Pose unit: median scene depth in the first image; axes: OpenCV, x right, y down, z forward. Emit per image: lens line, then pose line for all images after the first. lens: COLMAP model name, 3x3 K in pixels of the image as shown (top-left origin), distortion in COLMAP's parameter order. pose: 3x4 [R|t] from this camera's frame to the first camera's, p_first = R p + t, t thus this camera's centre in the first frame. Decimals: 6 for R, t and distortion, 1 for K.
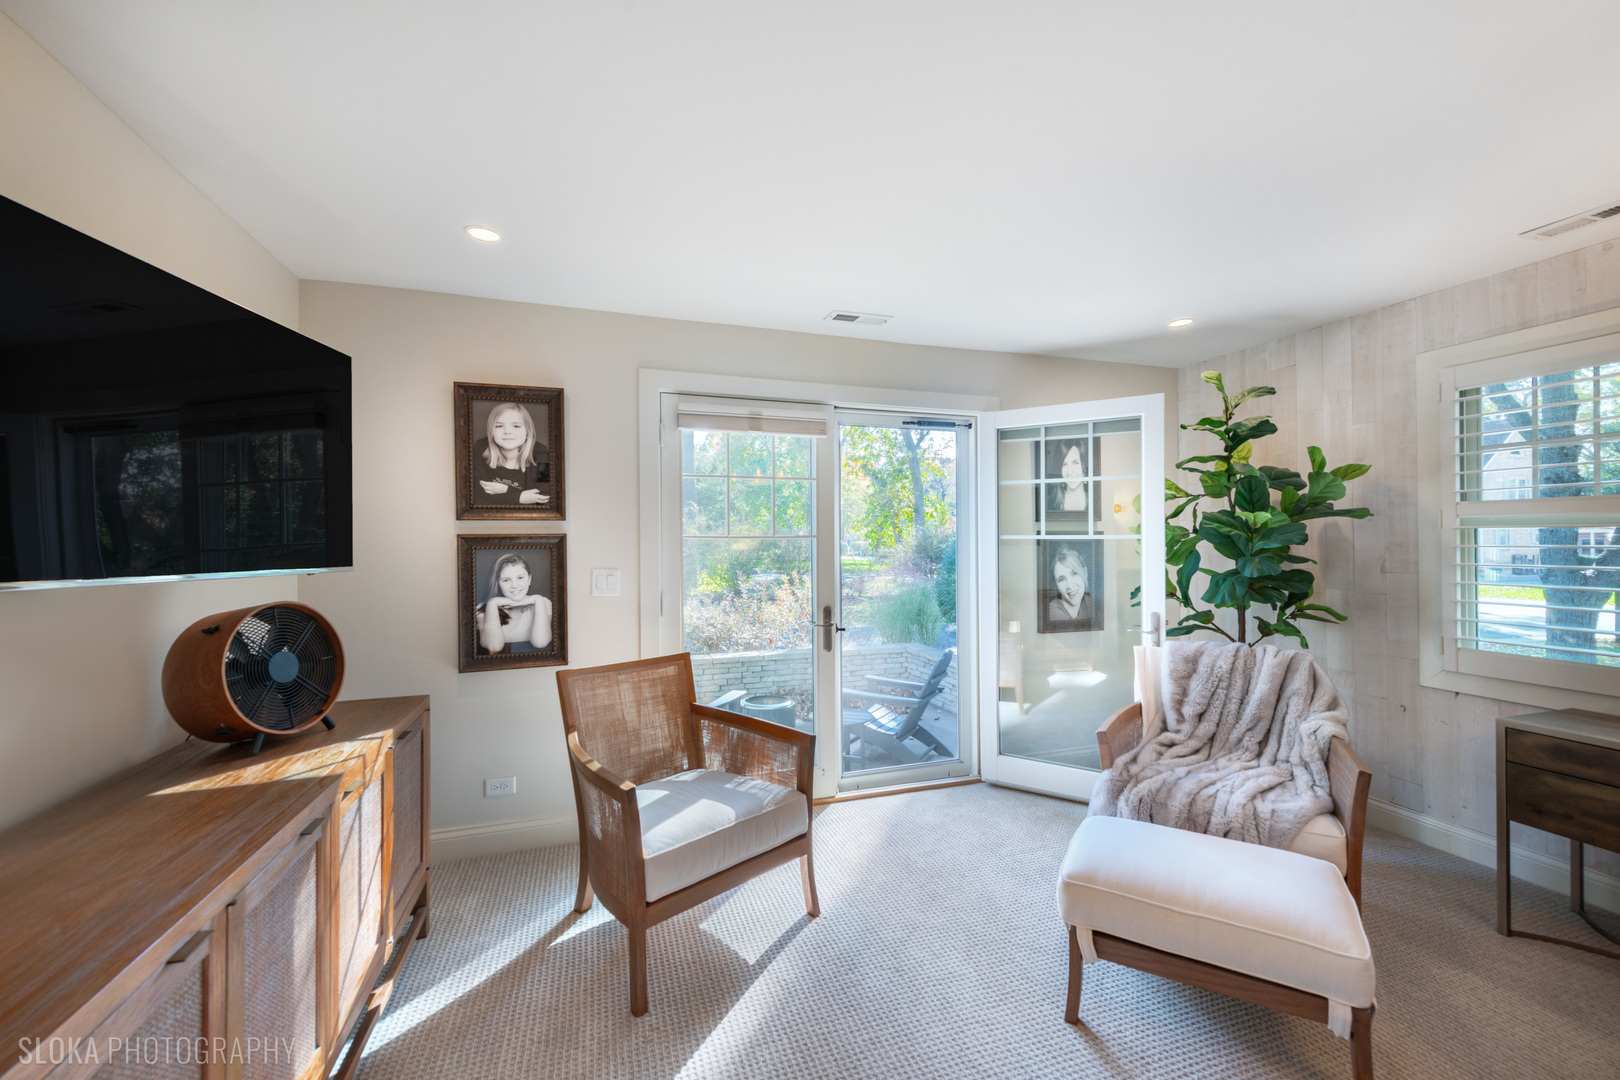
lens RADIAL K [[639.2, 0, 806.0], [0, 639.2, 538.4], [0, 0, 1]] dist [0.002805, -0.000346]
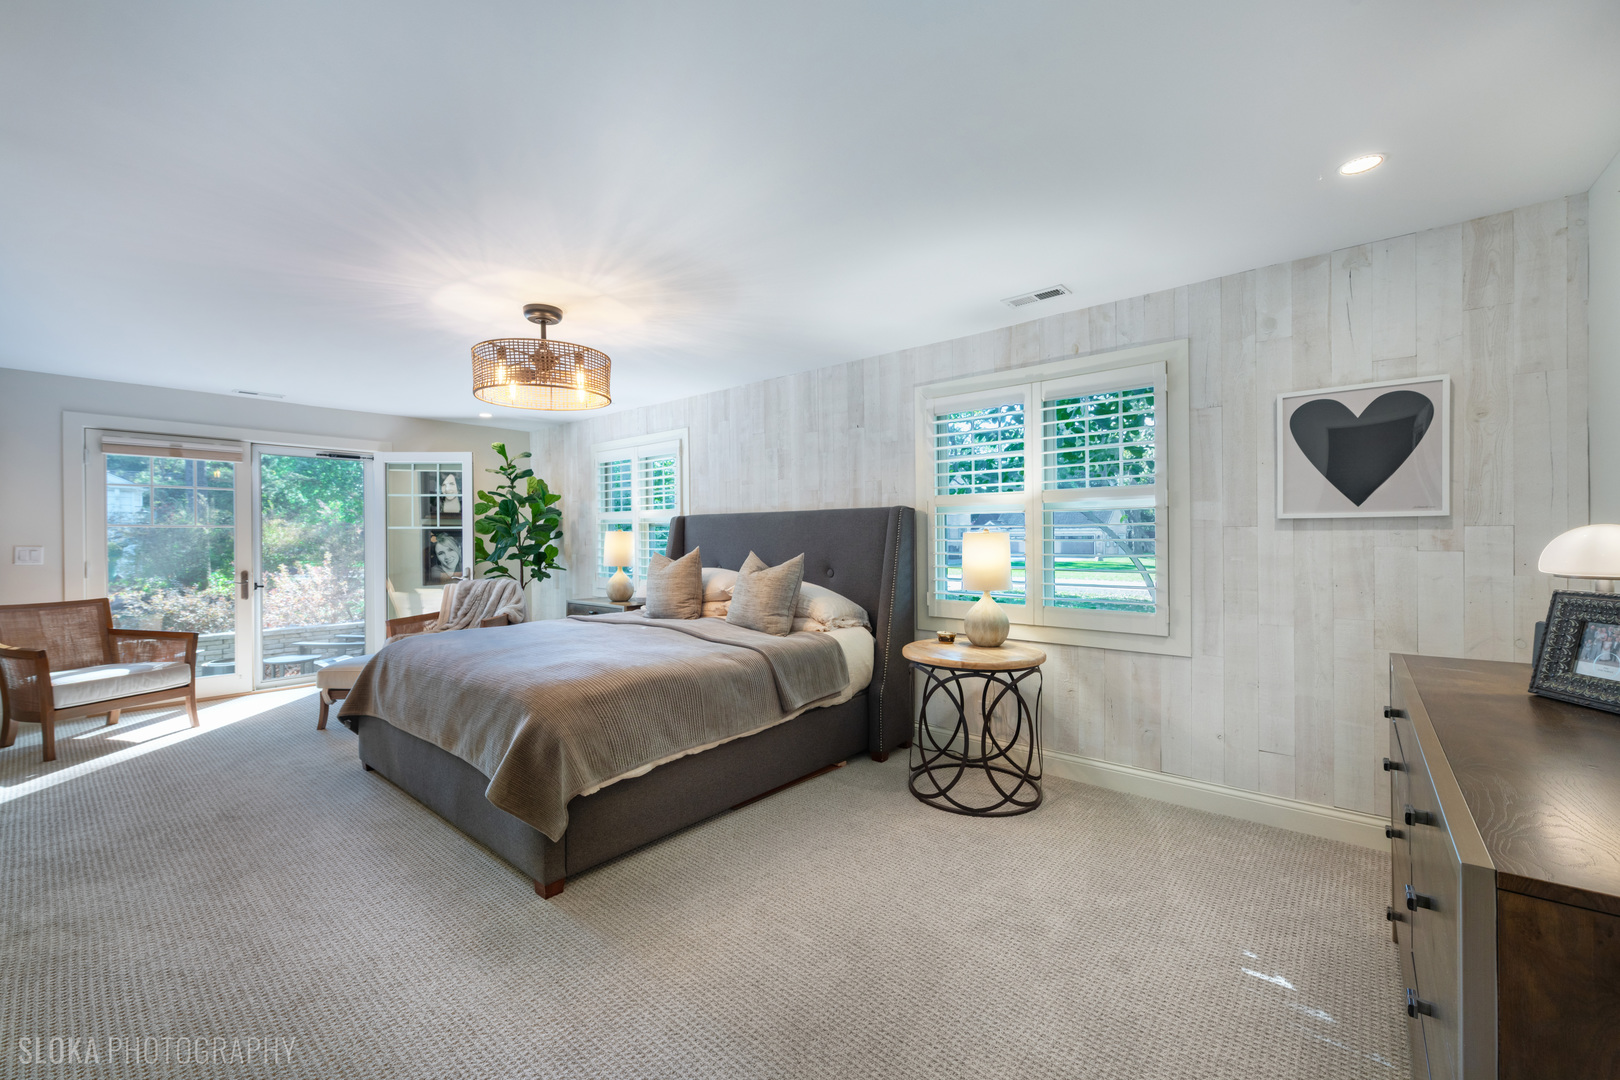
lens RADIAL K [[639.2, 0, 817.3], [0, 639.2, 539.4], [0, 0, 1]] dist [0.002805, -0.000346]
pose [[0.844518, -0.003728, 0.535514, 0.397915], [0.001831, 0.999990, 0.004075, 0.026138], [-0.535523, -0.002461, 0.844517, -1.129200]]
